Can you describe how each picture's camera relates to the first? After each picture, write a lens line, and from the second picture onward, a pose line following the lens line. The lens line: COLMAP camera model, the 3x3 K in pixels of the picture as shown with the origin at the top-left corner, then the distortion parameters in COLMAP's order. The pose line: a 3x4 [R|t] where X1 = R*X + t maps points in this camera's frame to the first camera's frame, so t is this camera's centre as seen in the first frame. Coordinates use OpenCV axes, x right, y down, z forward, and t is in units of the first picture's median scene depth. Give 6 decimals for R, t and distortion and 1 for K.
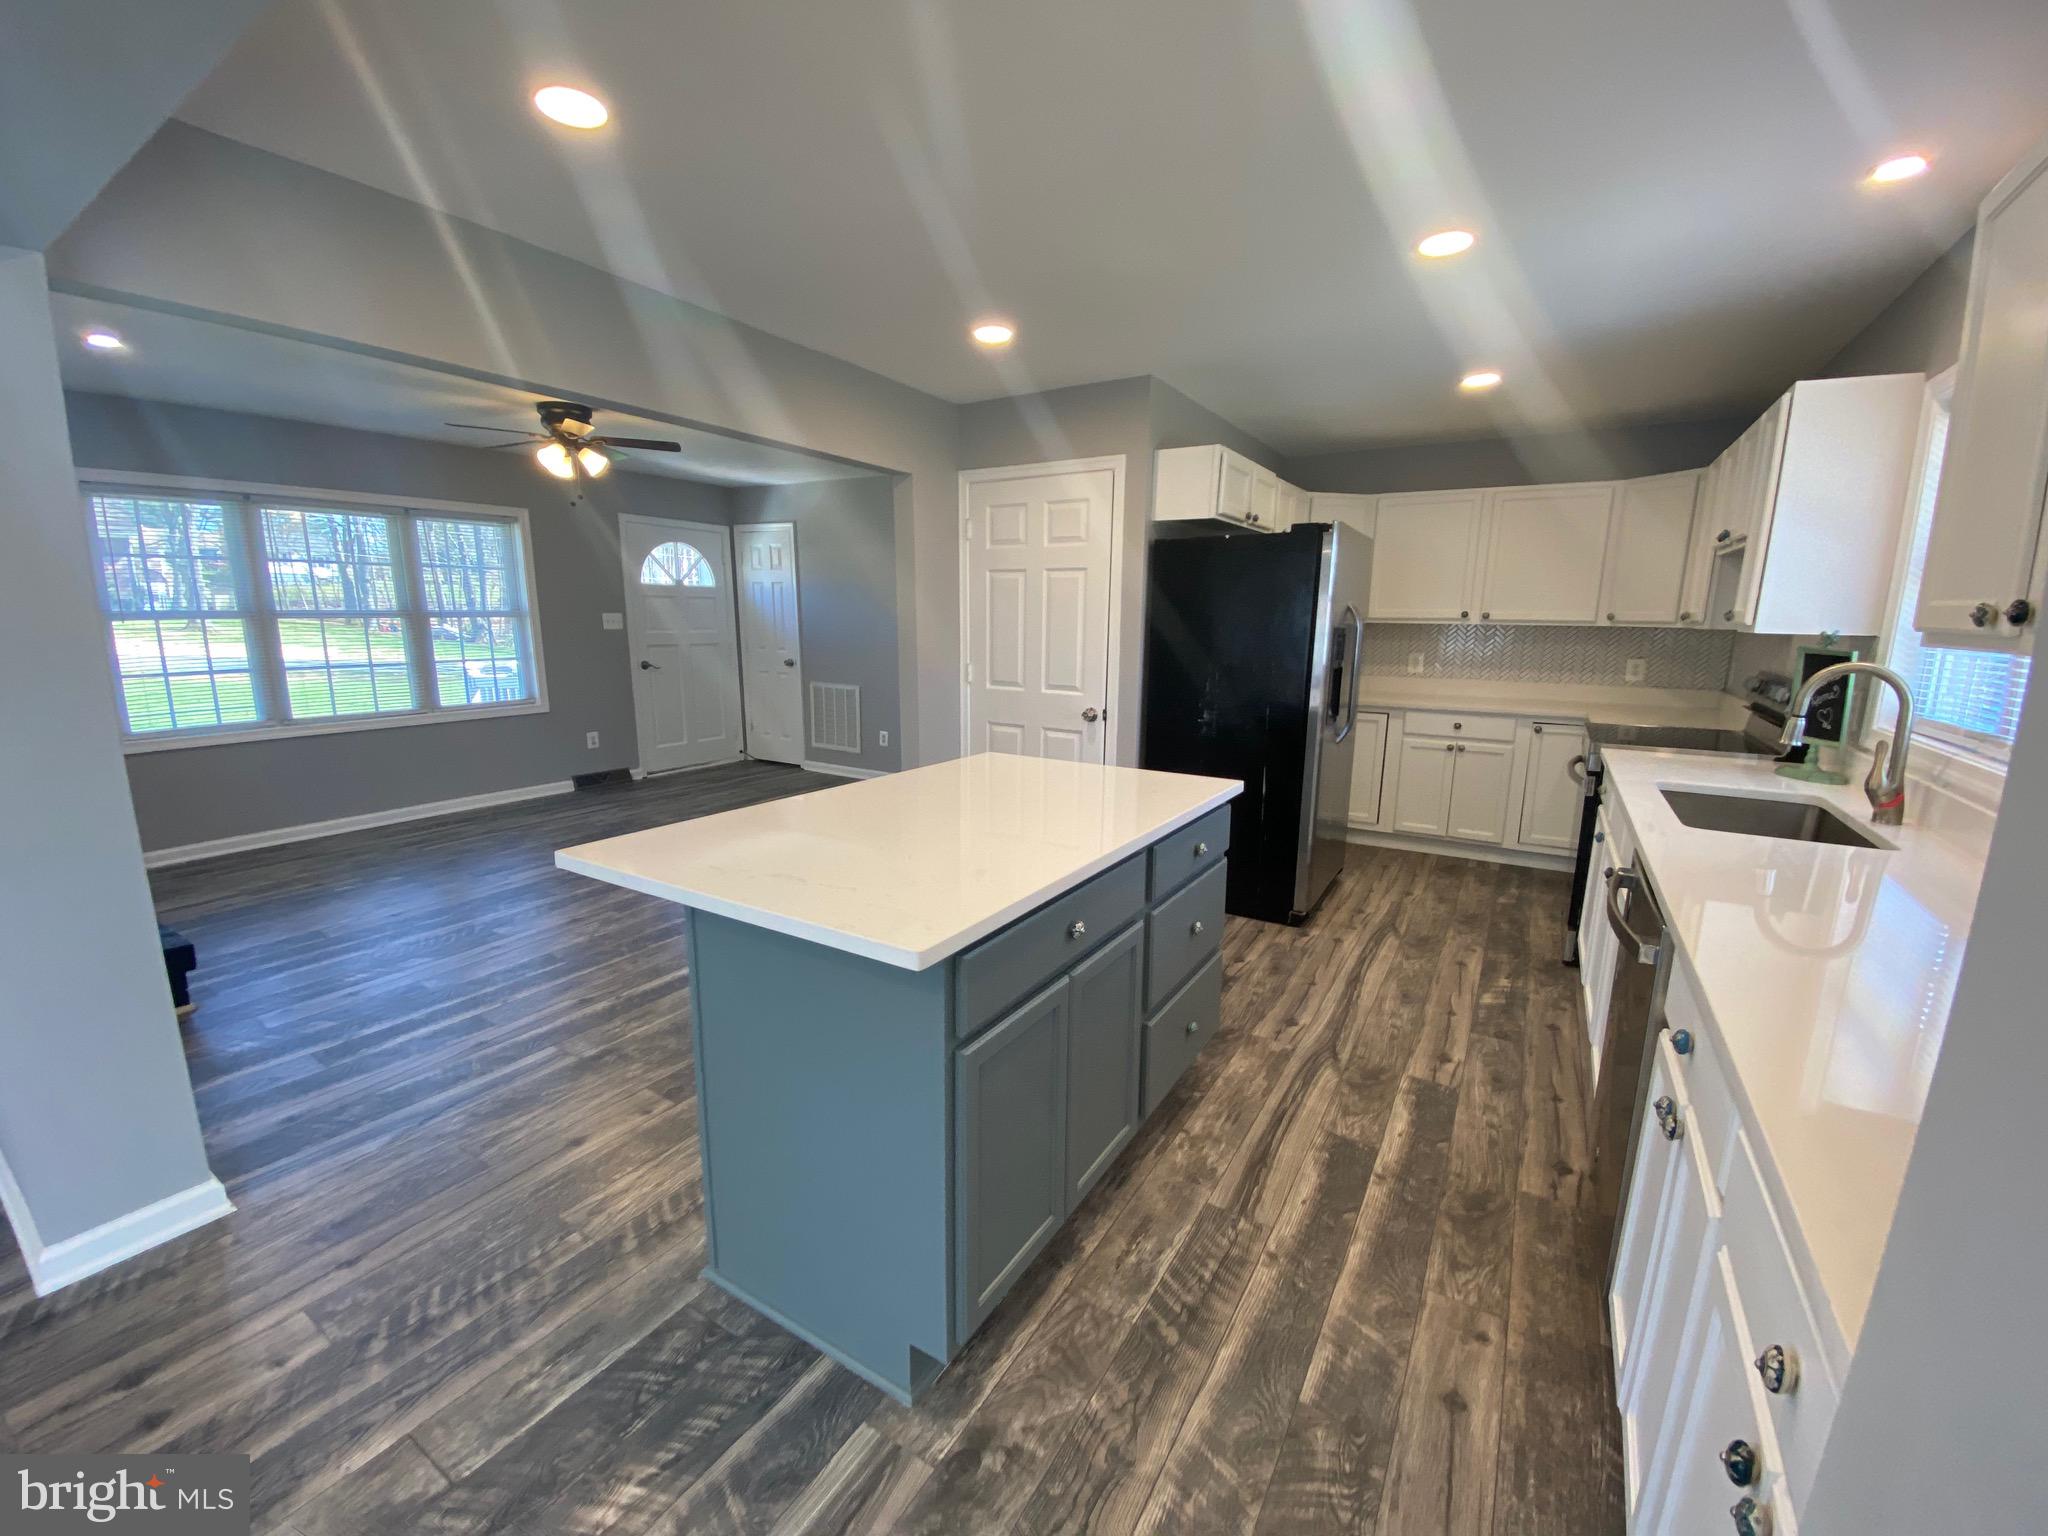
lens RADIAL K [[824.8, 0, 1023.0], [0, 824.8, 776.7], [0, 0, 1]] dist [0.034448, -0.027129]
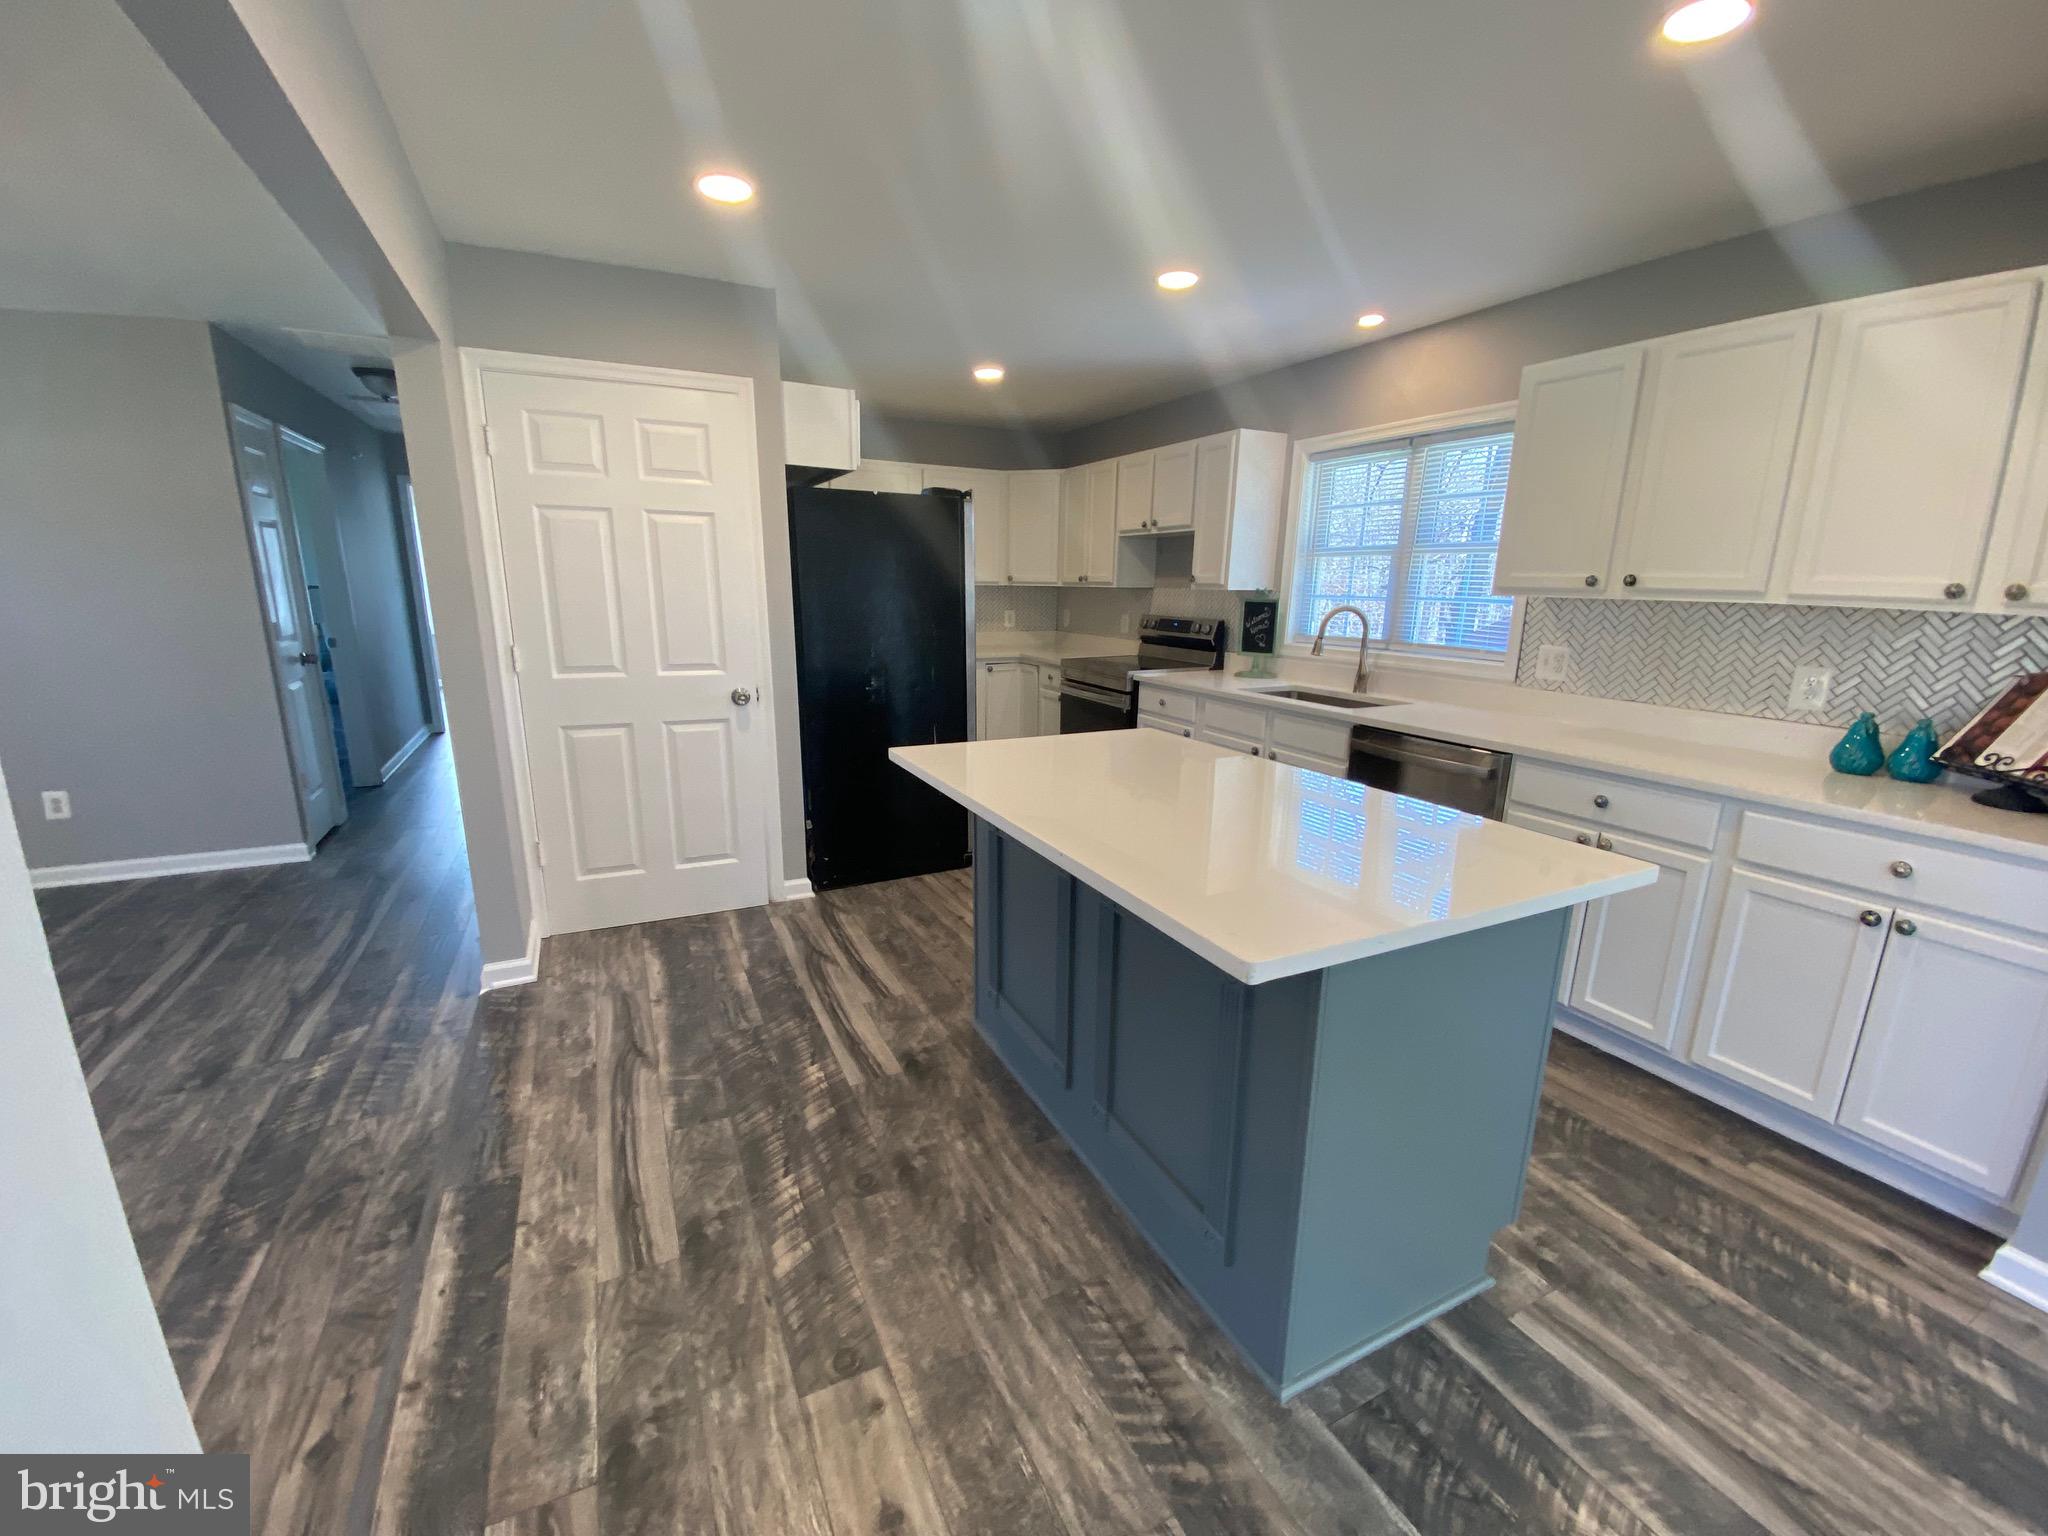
lens RADIAL K [[831.2, 0, 1019.9], [0, 831.2, 776.4], [0, 0, 1]] dist [0.016291, -0.020068]
pose [[0.528740, -0.195765, 0.825900, -0.603339], [0.155998, 0.978877, 0.132156, -0.081671], [-0.834325, 0.058962, 0.548110, 0.413752]]
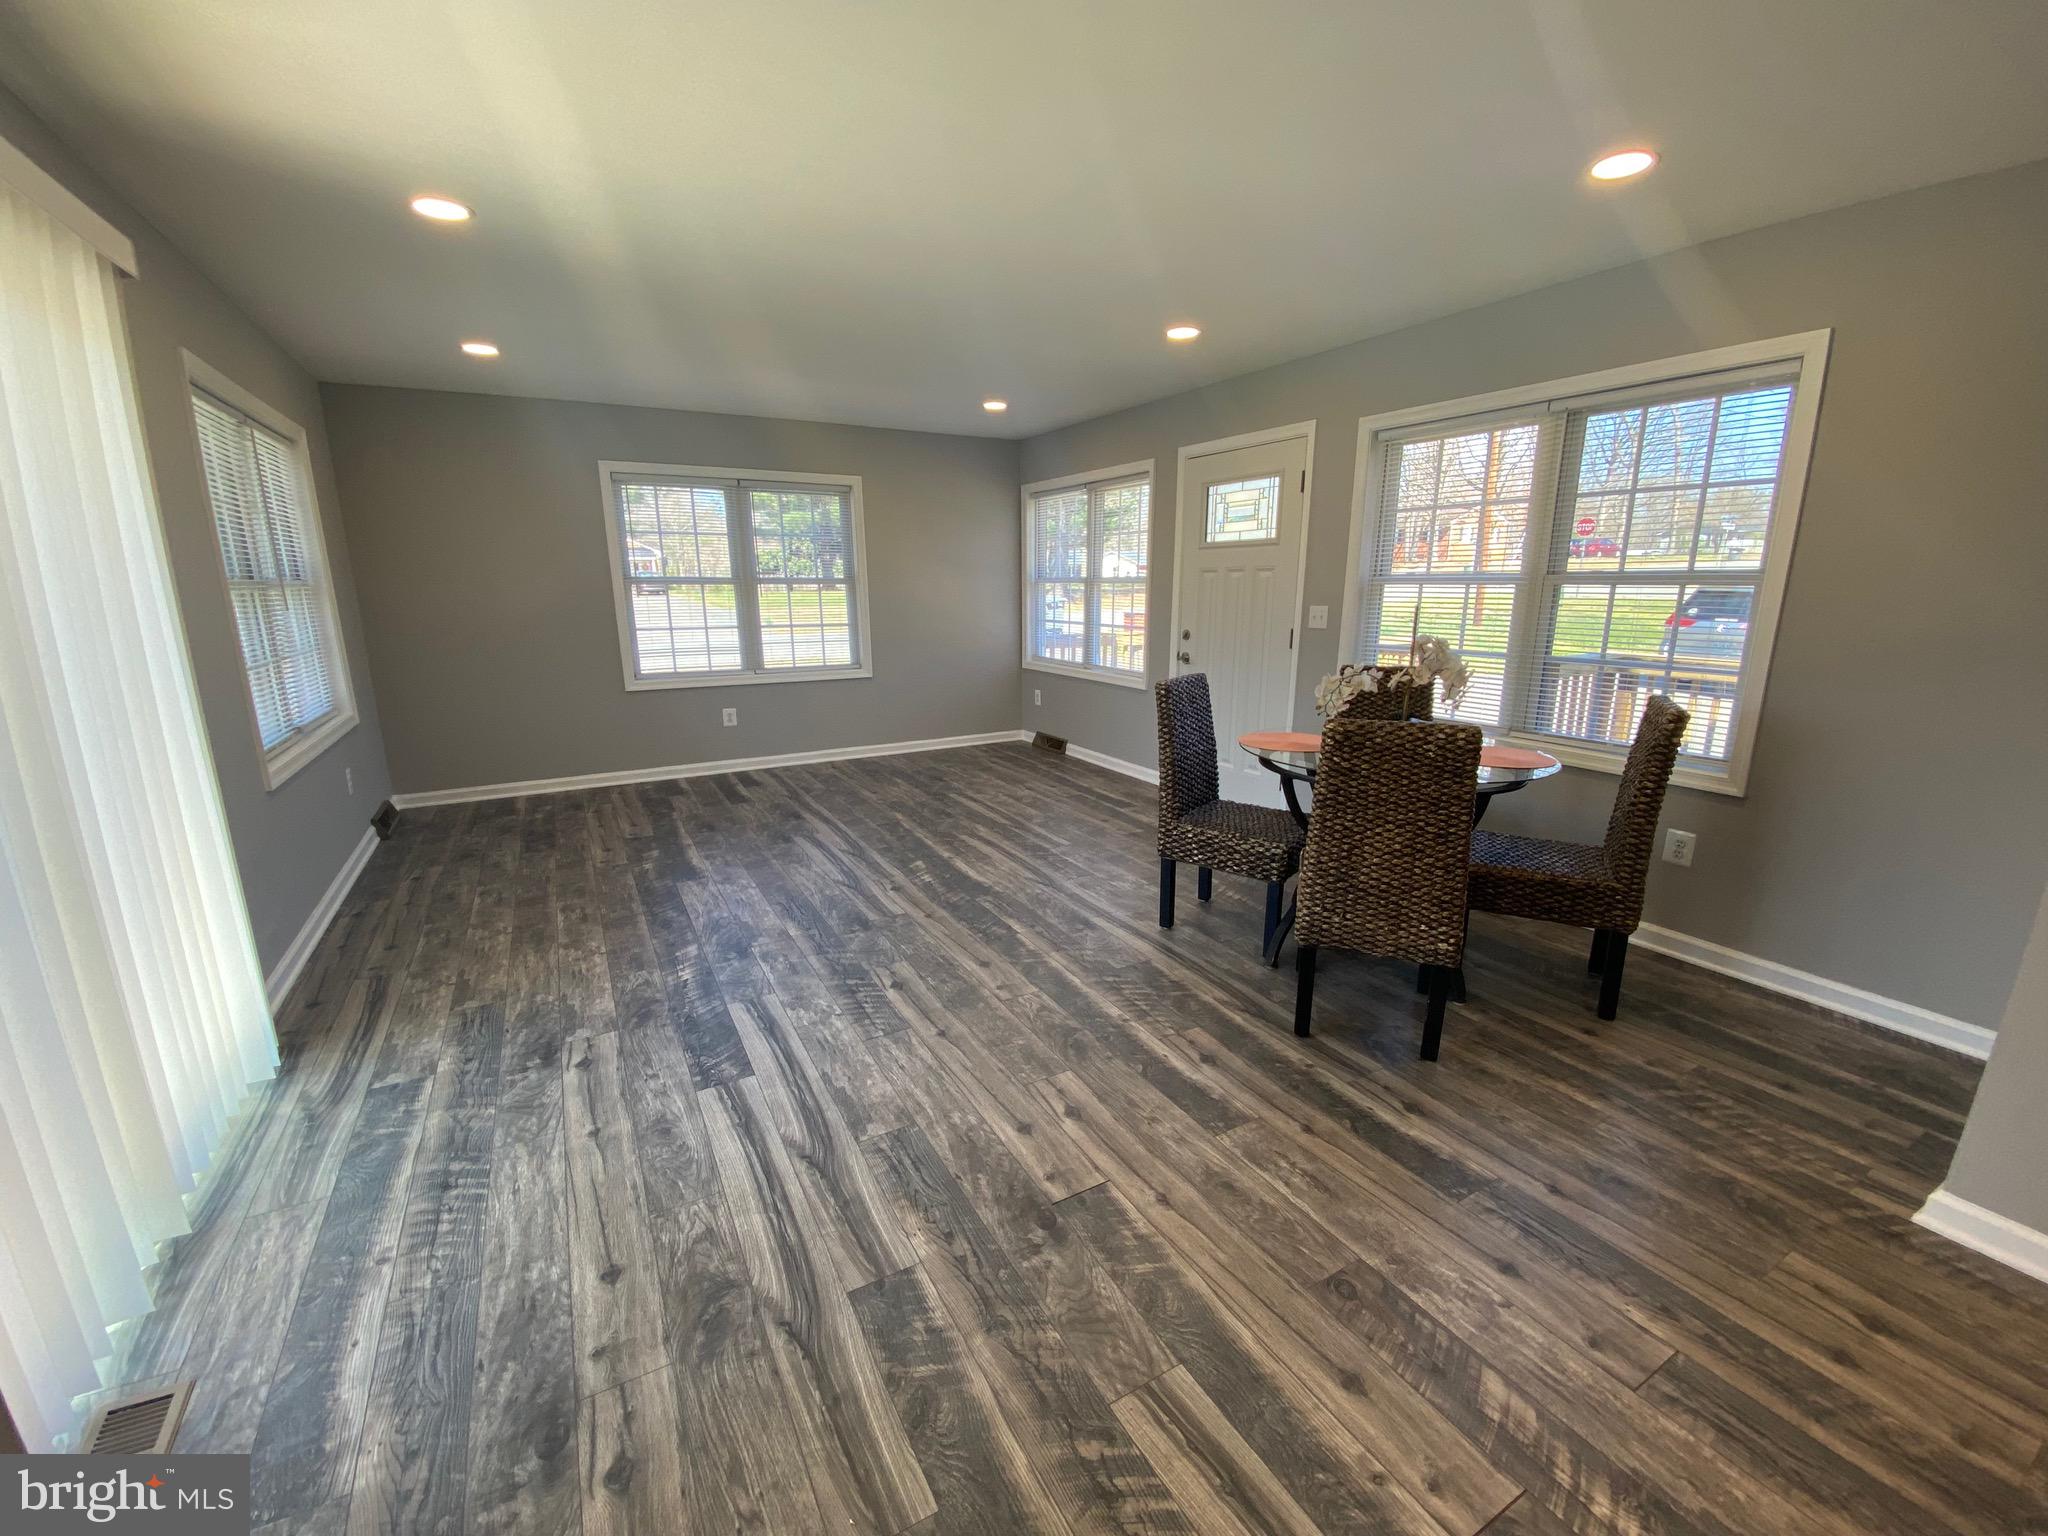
lens RADIAL K [[824.8, 0, 1023.0], [0, 824.8, 776.7], [0, 0, 1]] dist [0.034448, -0.027129]
pose [[-0.481759, 0.194743, -0.854391, 0.075797], [-0.174341, 0.934203, 0.311239, -0.015074], [0.858786, 0.298898, -0.416109, 0.139781]]
